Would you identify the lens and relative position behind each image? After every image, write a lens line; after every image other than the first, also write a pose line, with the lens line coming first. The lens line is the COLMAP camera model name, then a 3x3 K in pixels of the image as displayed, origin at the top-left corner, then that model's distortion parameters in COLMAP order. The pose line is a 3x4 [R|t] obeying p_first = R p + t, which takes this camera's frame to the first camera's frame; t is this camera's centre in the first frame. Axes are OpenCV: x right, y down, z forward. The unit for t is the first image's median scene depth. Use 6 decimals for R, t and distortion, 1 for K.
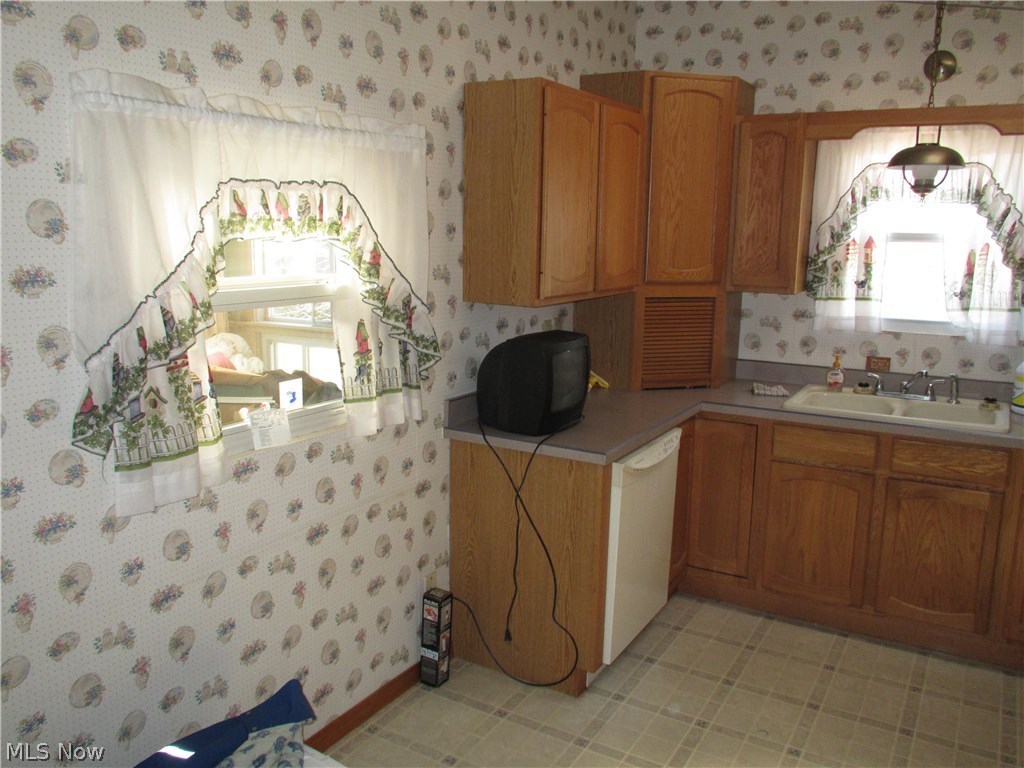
lens RADIAL K [[844.7, 0, 512.0], [0, 844.7, 384.0], [0, 0, 1]] dist [-0.030800, 0.010821]
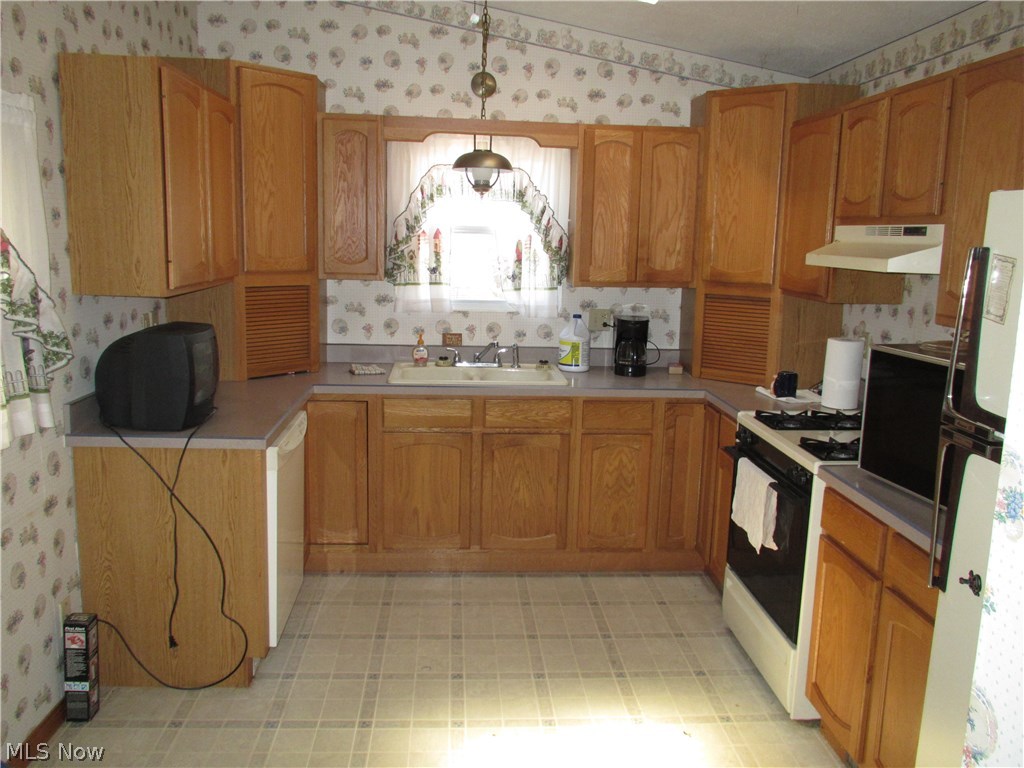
lens RADIAL K [[844.7, 0, 512.0], [0, 844.7, 384.0], [0, 0, 1]] dist [-0.030800, 0.010821]
pose [[0.828416, -0.087388, 0.553254, -0.159077], [0.084522, 0.995947, 0.030753, 0.009231], [-0.553699, 0.021286, 0.832445, -0.007463]]
